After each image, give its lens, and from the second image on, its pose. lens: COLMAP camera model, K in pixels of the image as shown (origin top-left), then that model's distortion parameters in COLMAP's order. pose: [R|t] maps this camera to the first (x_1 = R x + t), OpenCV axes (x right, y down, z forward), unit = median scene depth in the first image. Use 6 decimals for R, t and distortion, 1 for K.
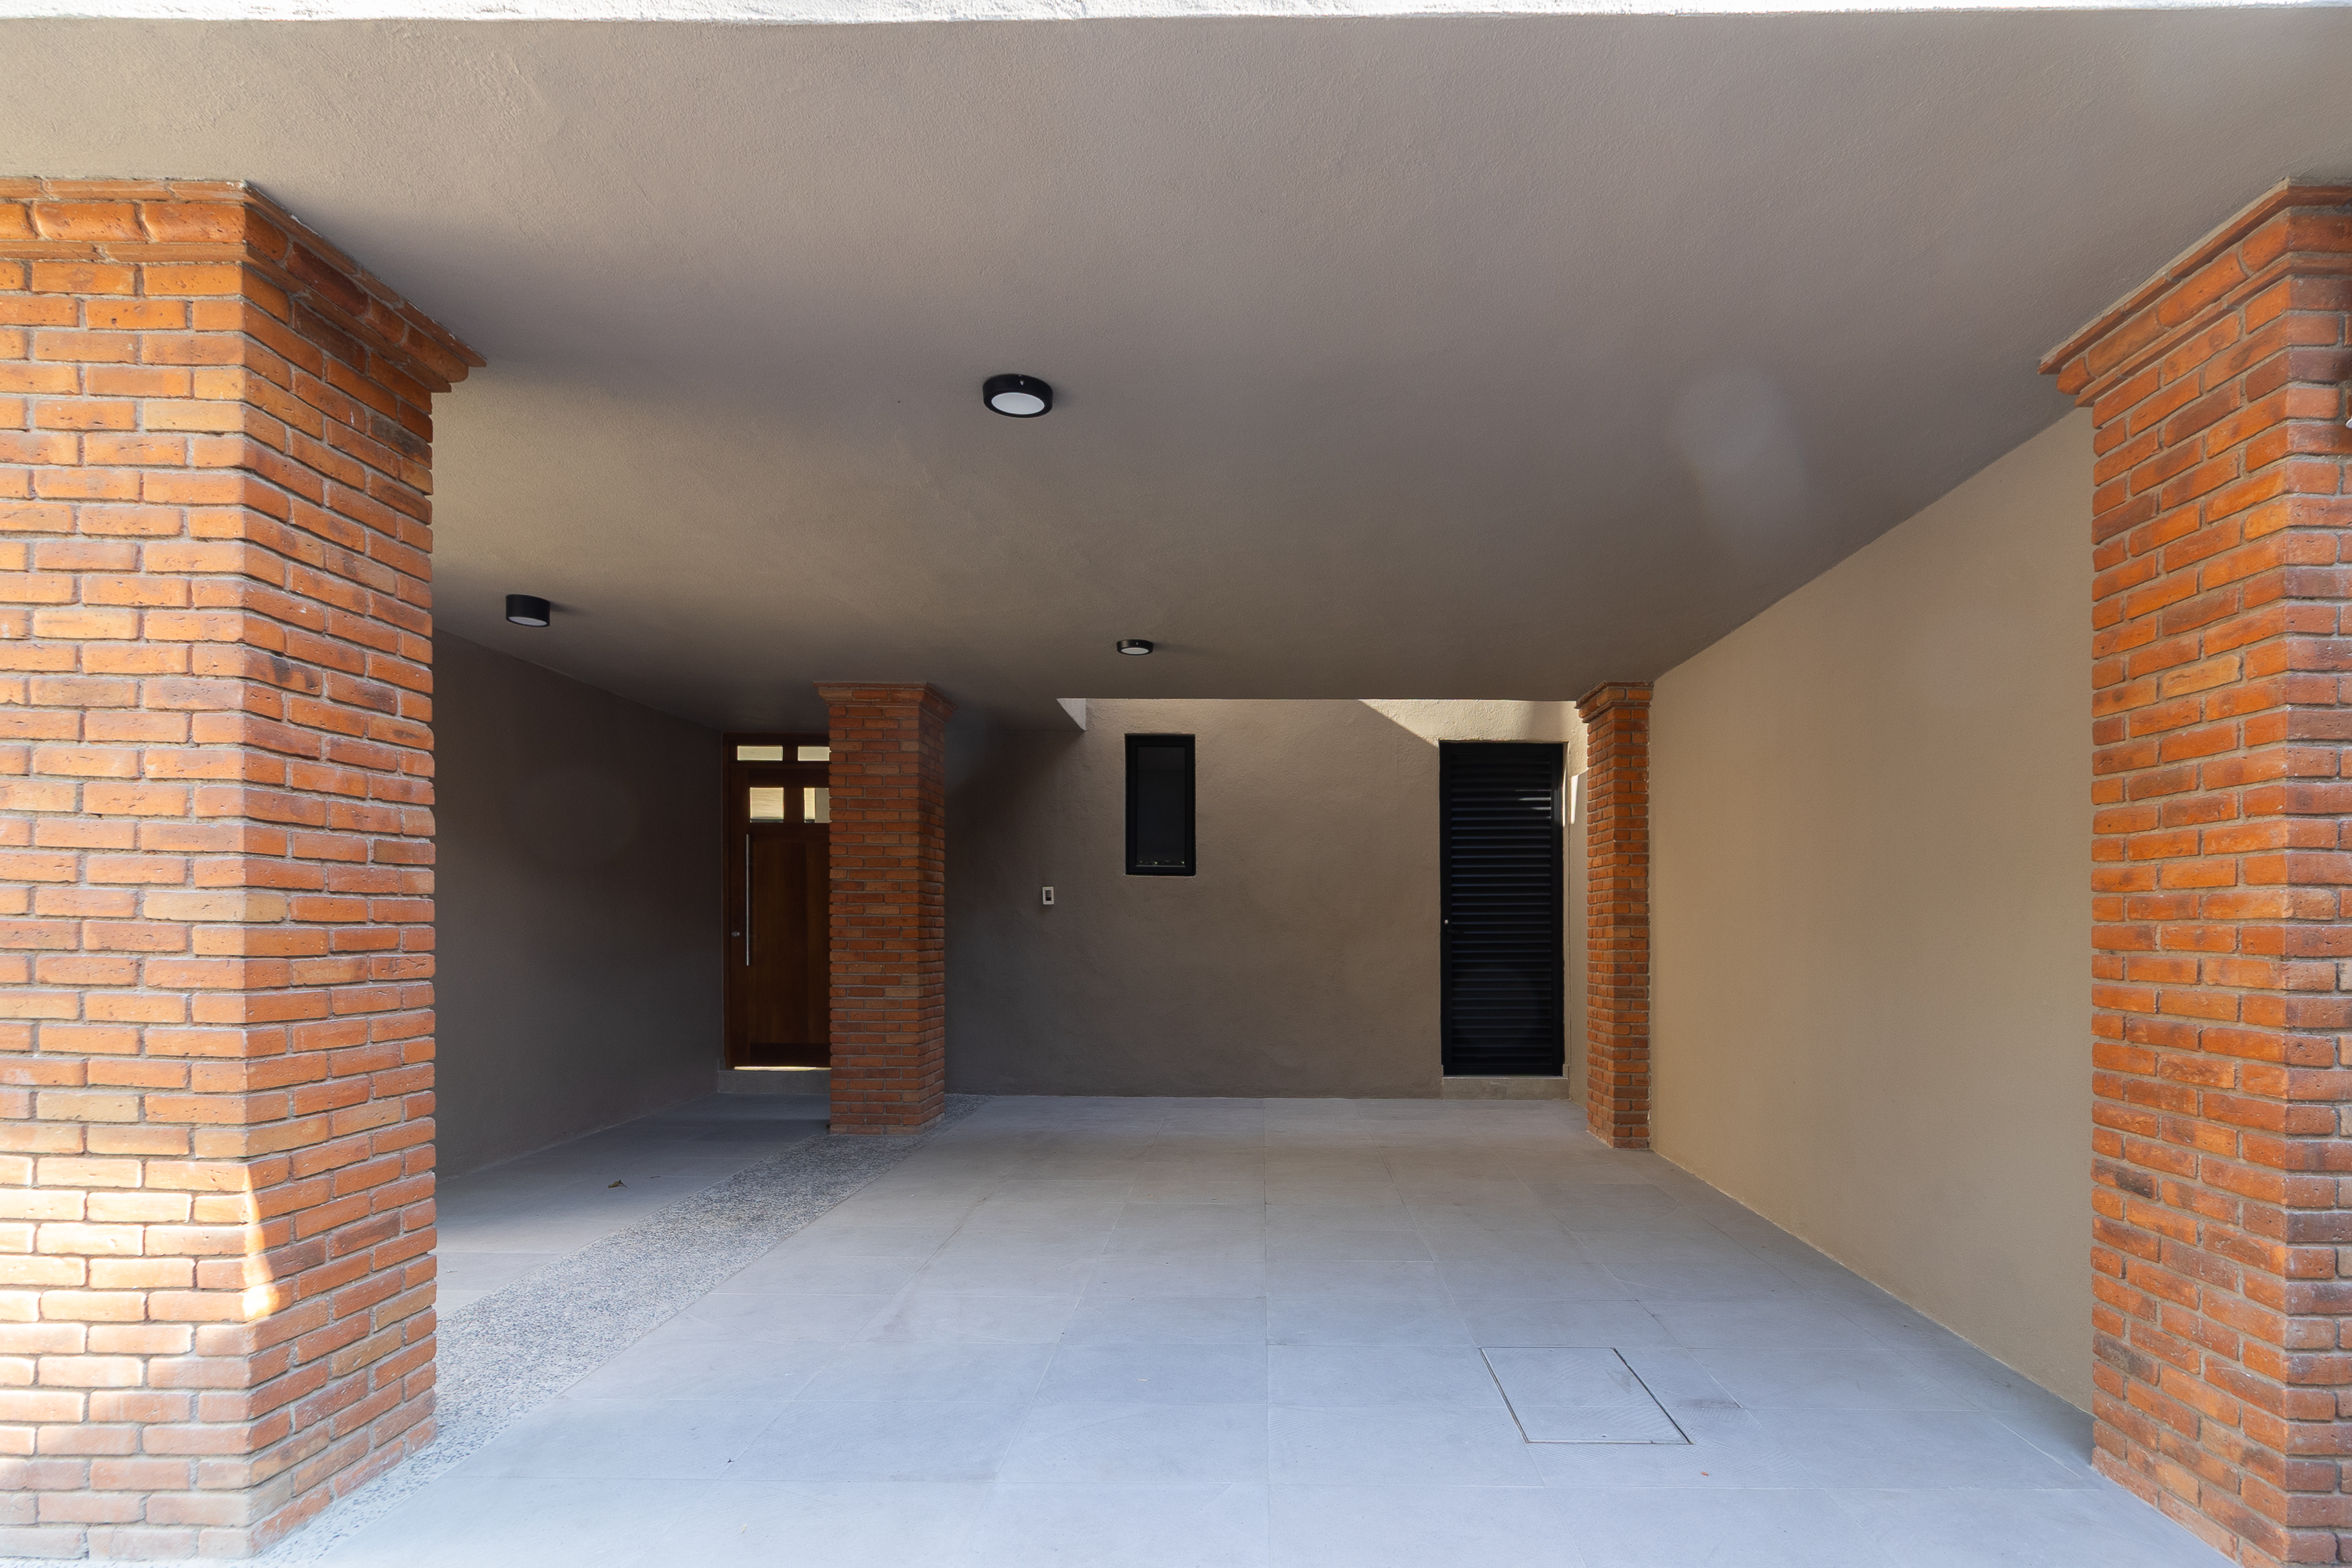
lens RADIAL K [[1074.9, 0, 1180.7], [0, 1074.9, 933.4], [0, 0, 1]] dist [0.000446, -0.000314]
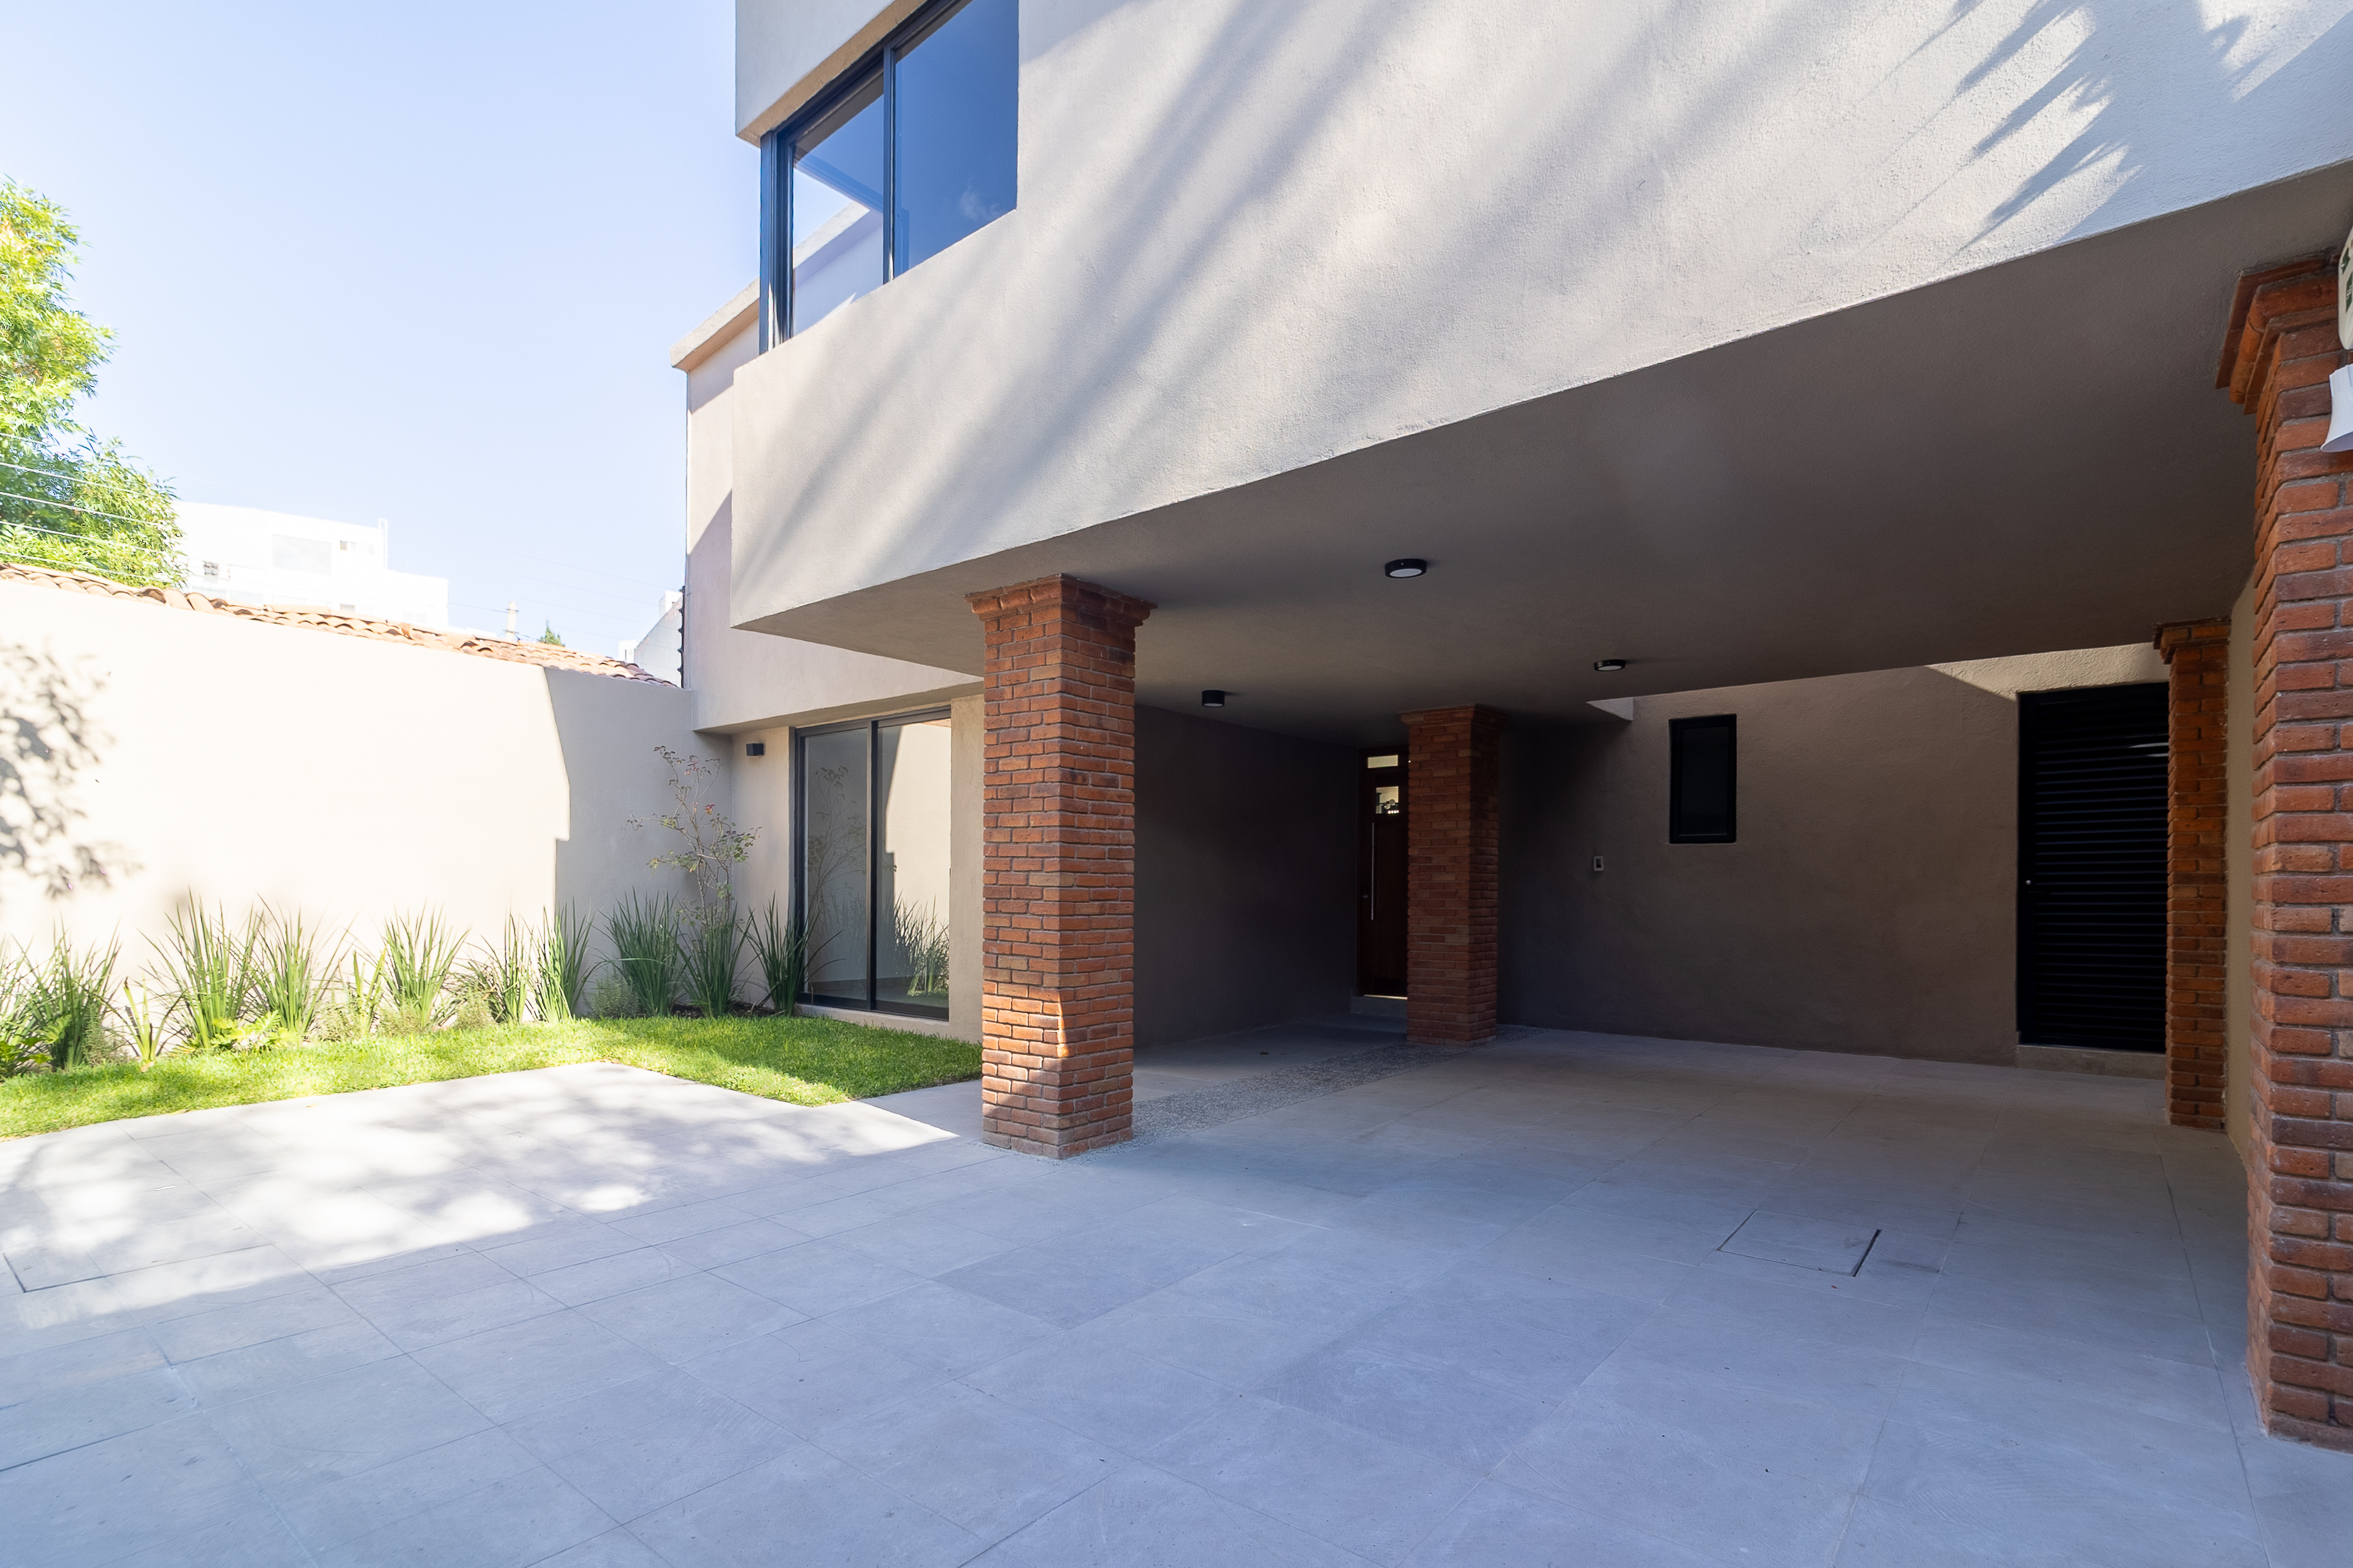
lens RADIAL K [[1103.3, 0, 1177.4], [0, 1103.3, 859.0], [0, 0, 1]] dist [0.000812, -0.000103]
pose [[0.779194, -0.022693, -0.626371, 0.759967], [-0.001443, 0.999277, -0.037999, 0.018996], [0.626781, 0.030512, 0.778598, -0.646106]]
